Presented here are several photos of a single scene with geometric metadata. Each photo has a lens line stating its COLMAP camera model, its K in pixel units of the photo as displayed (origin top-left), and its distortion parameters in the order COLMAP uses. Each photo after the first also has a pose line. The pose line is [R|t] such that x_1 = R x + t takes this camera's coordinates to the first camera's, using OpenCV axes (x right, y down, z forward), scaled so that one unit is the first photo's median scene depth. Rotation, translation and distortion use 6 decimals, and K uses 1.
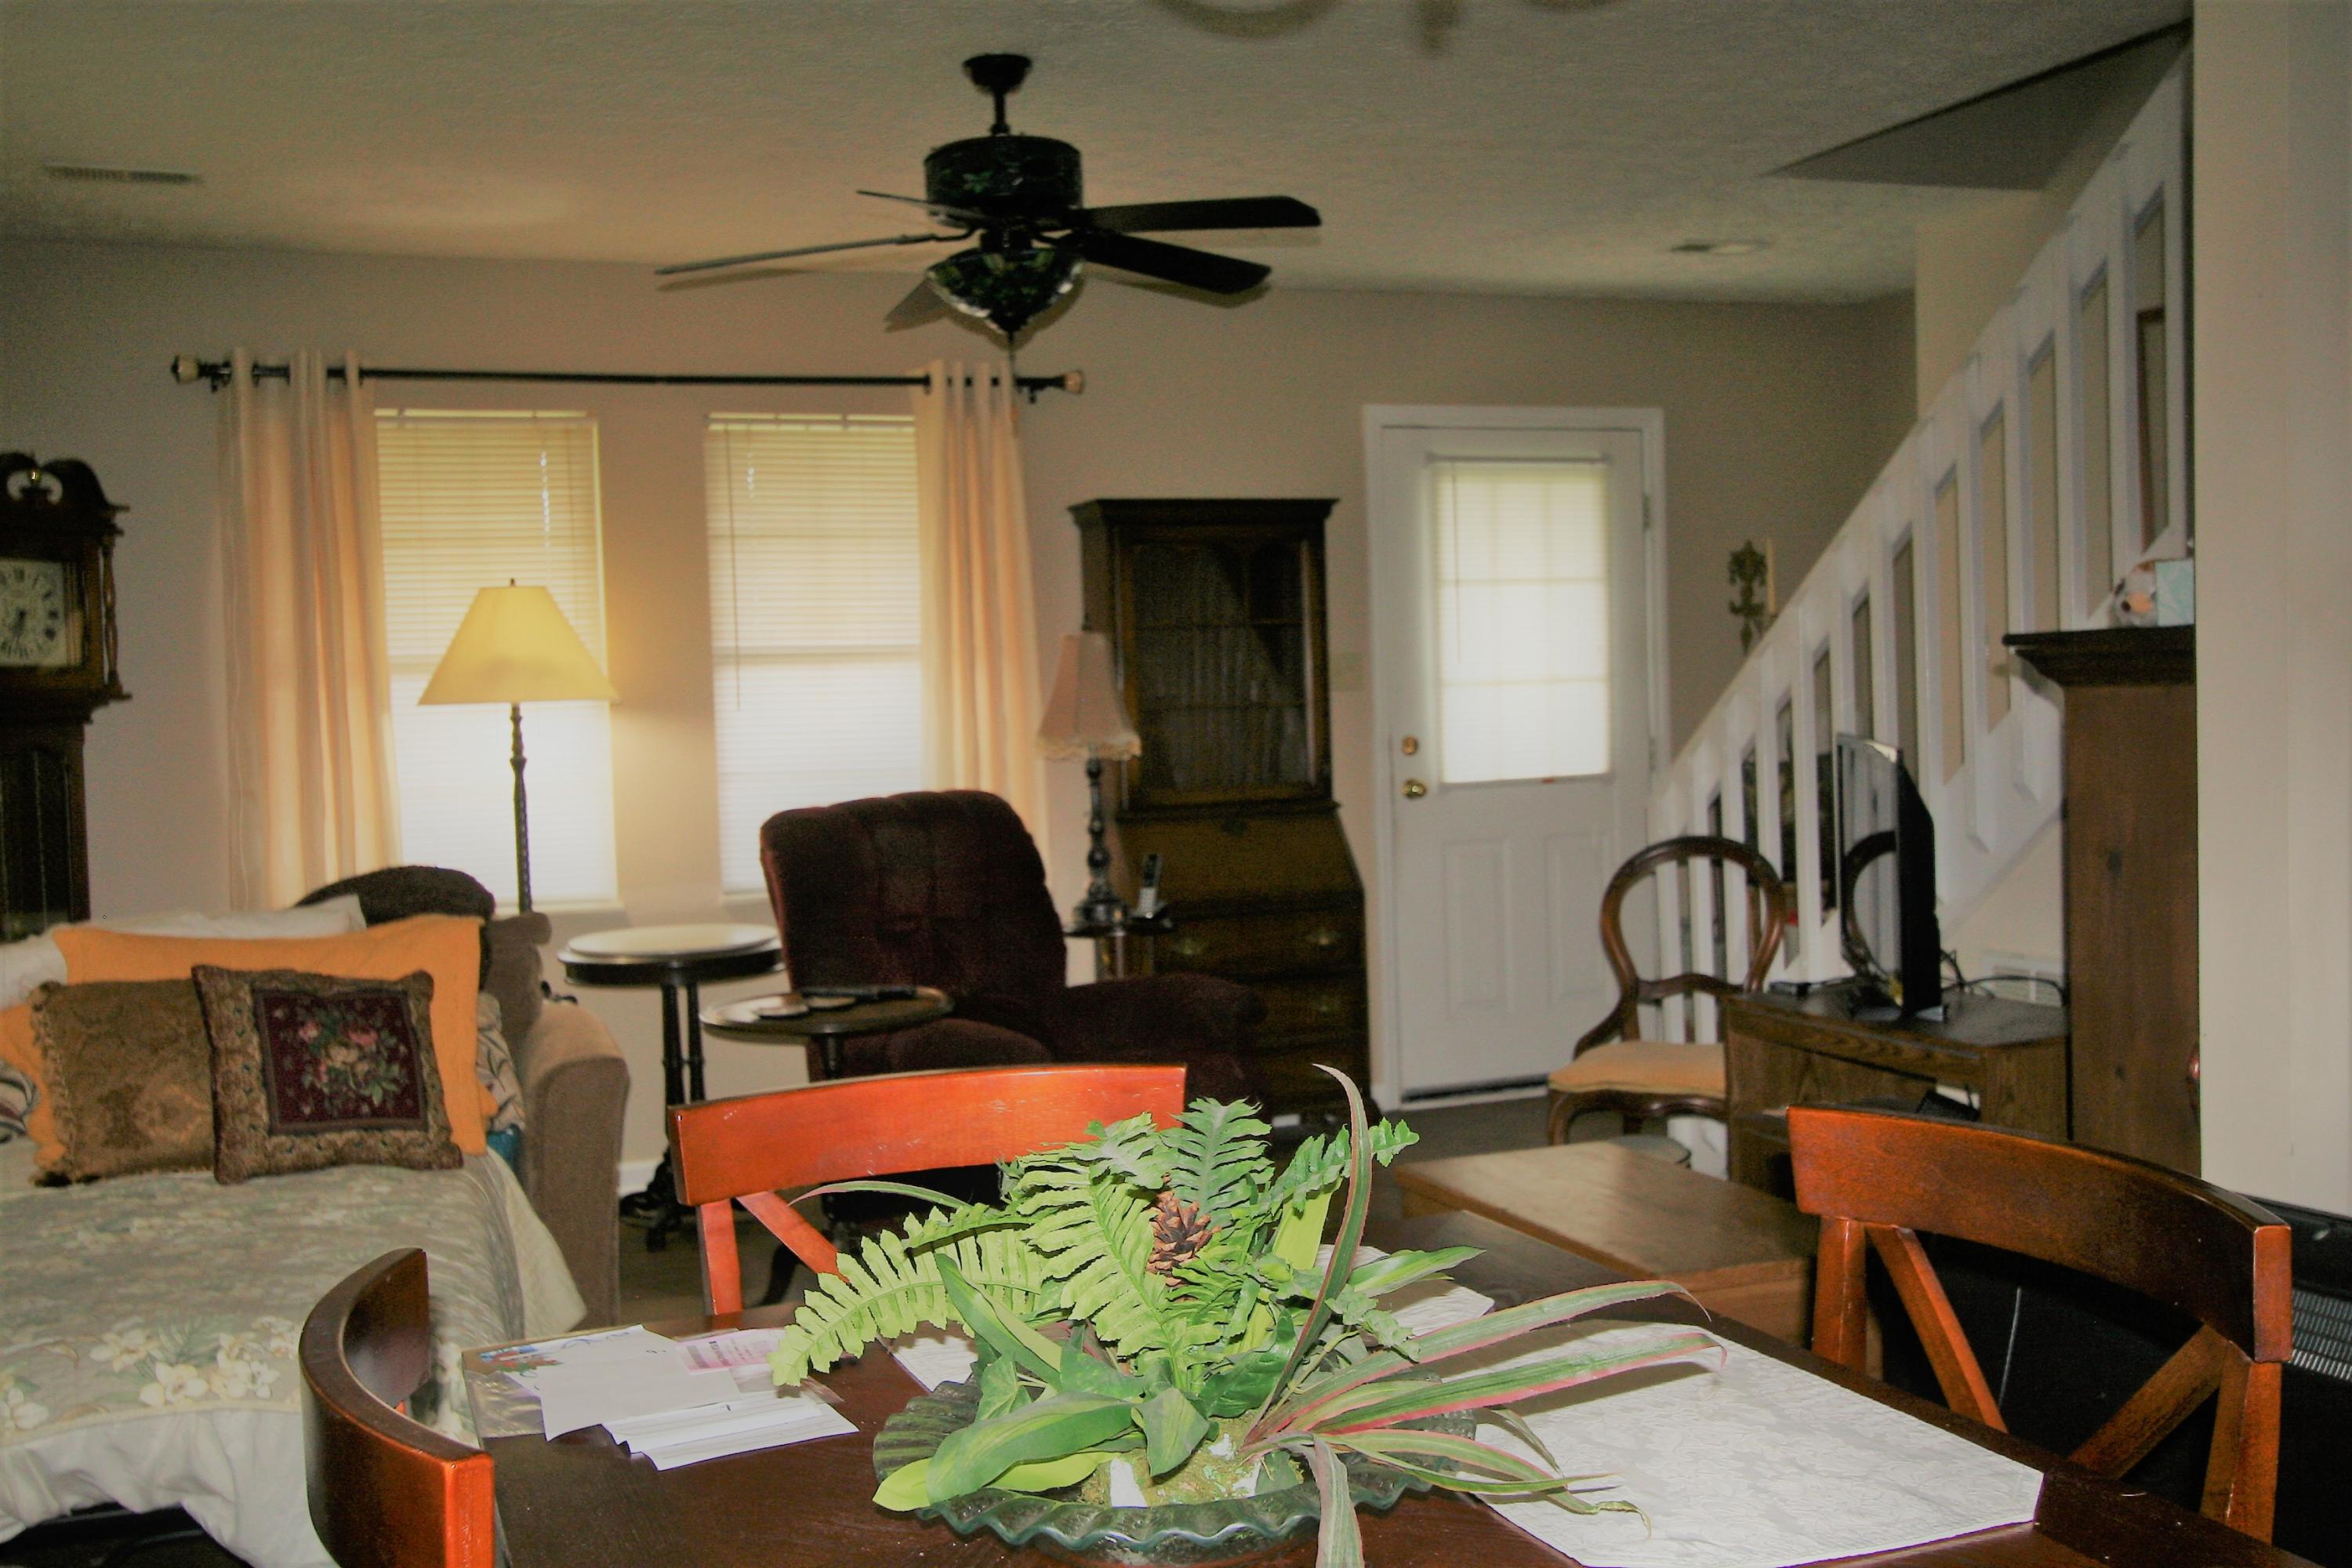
lens RADIAL K [[2327.3, 0, 1174.5], [0, 2327.3, 782.3], [0, 0, 1]] dist [0.009504, 0.000000]
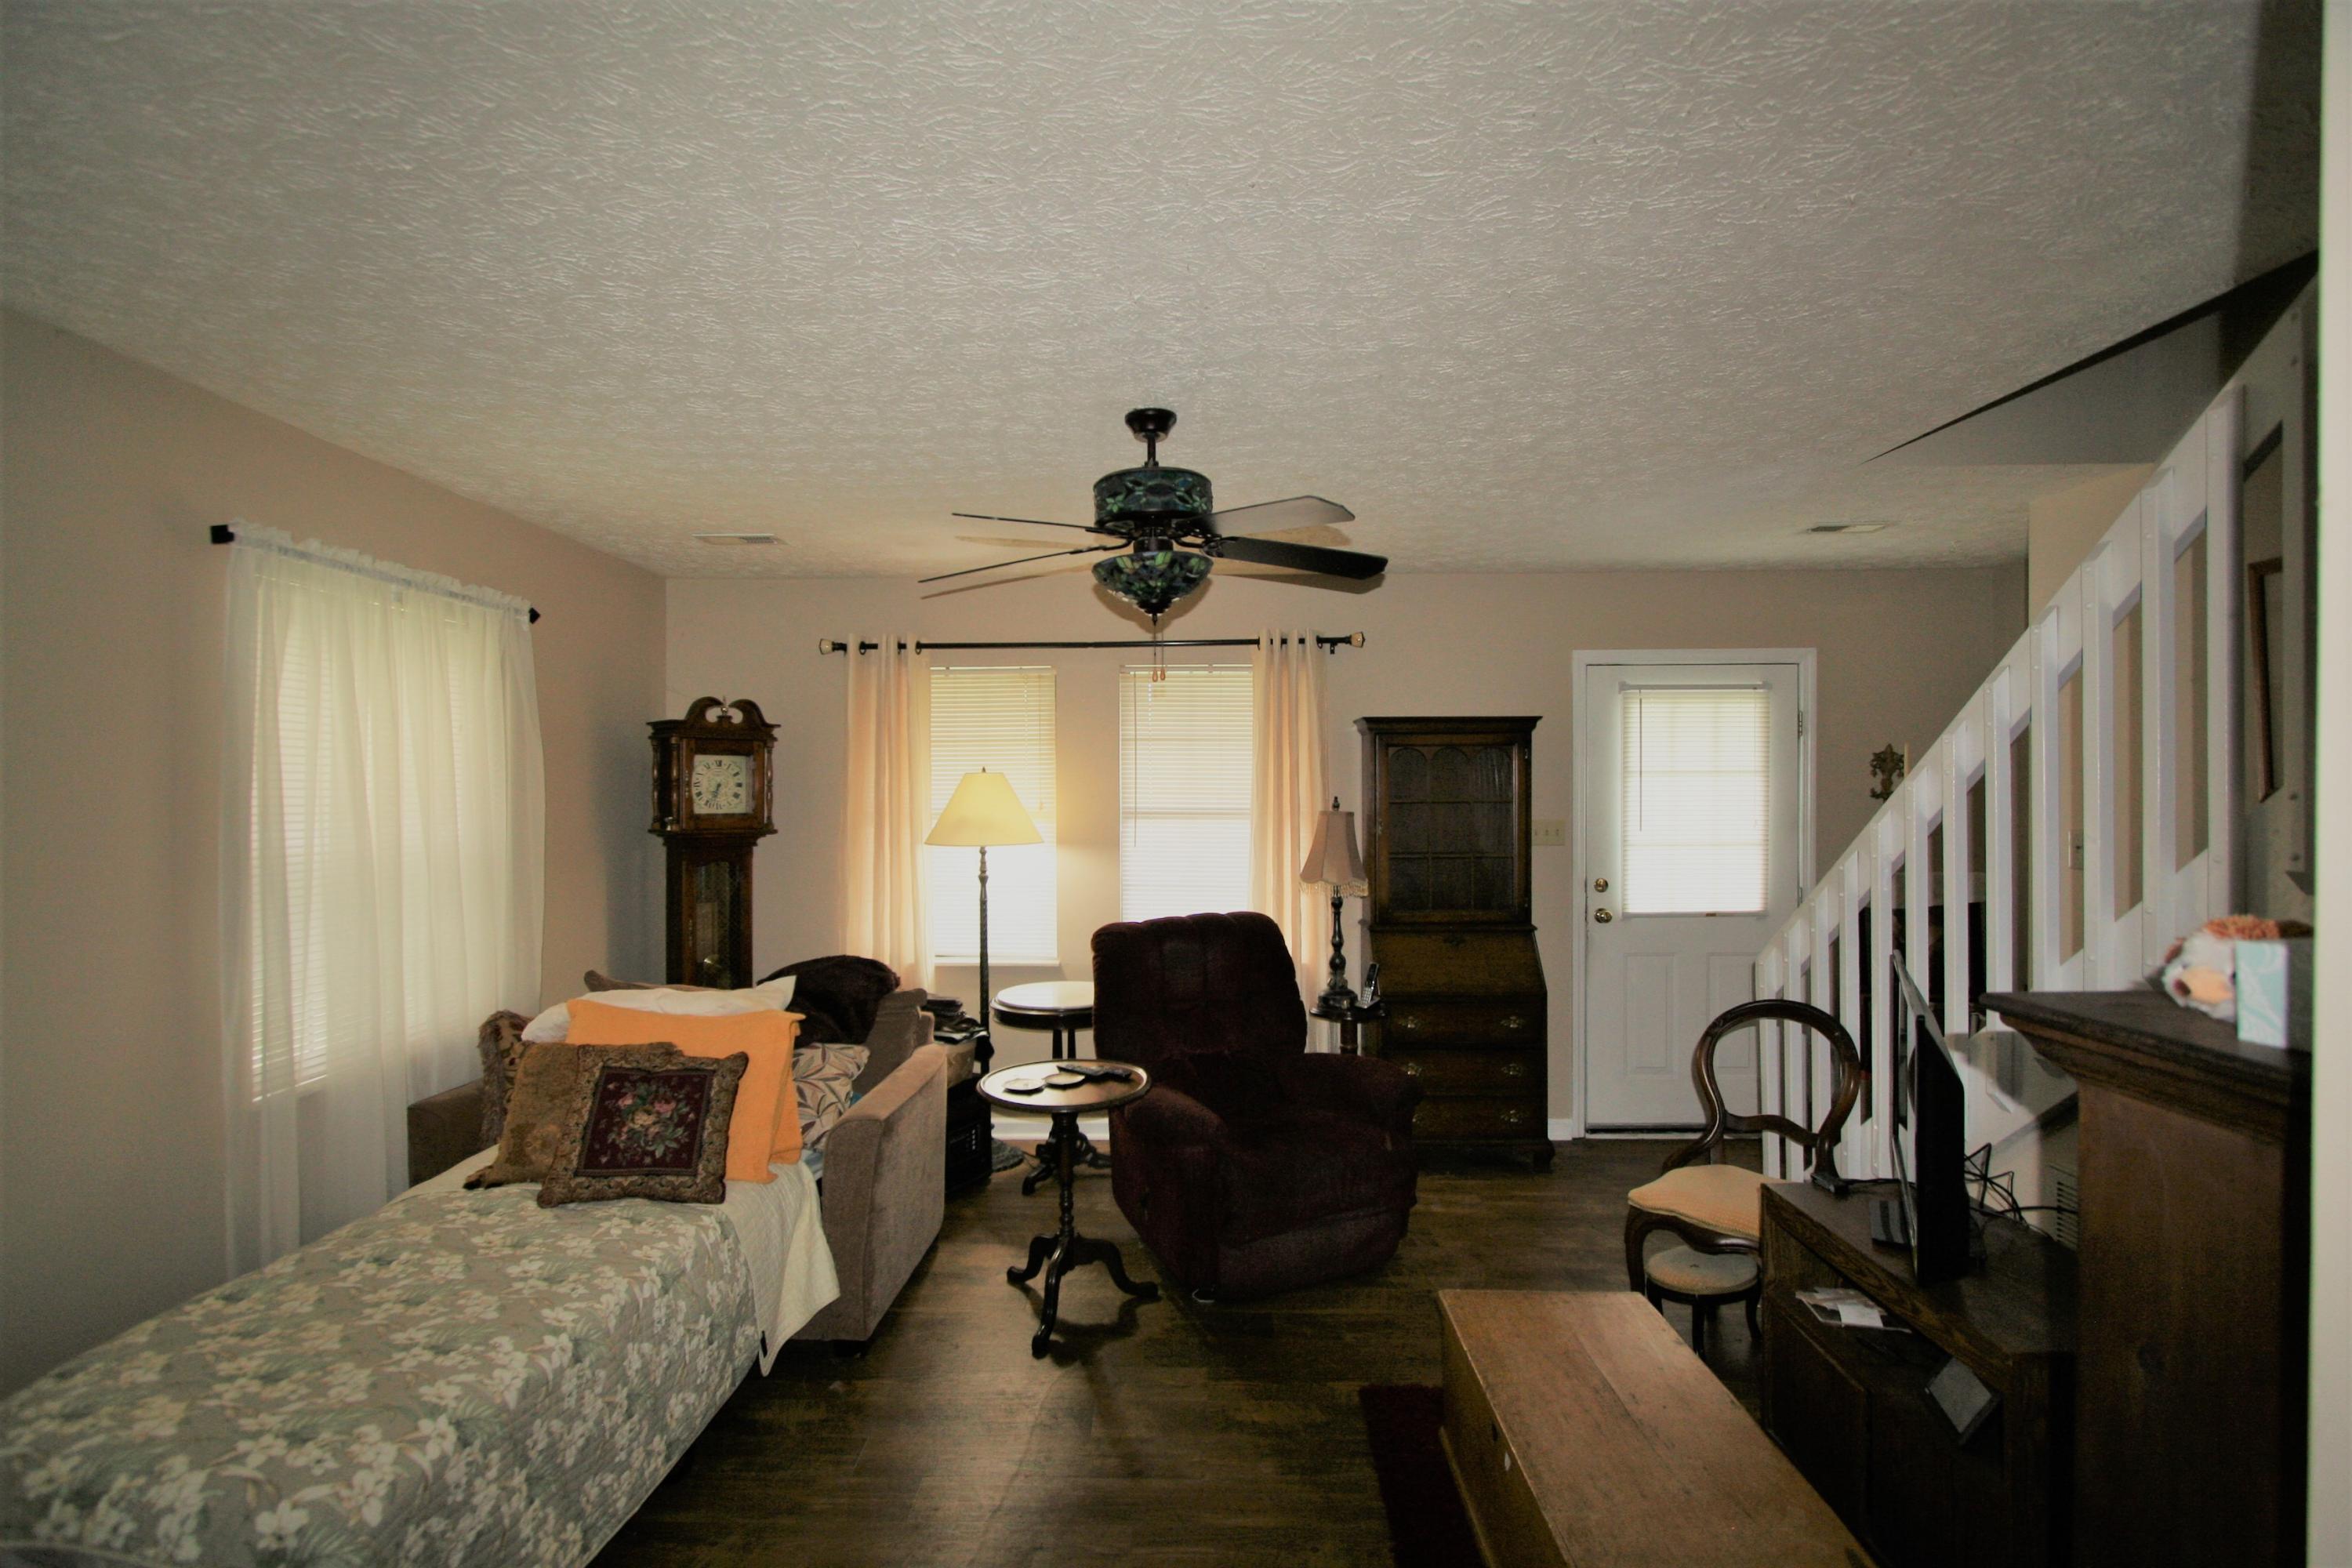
lens RADIAL K [[1079.9, 0, 1181.2], [0, 1079.9, 783.8], [0, 0, 1]] dist [-0.016896, 0.000476]
pose [[0.917651, 0.031914, -0.396104, 0.151535], [-0.042350, 0.998947, -0.017625, -0.067988], [0.395125, 0.032949, 0.918036, 0.347036]]
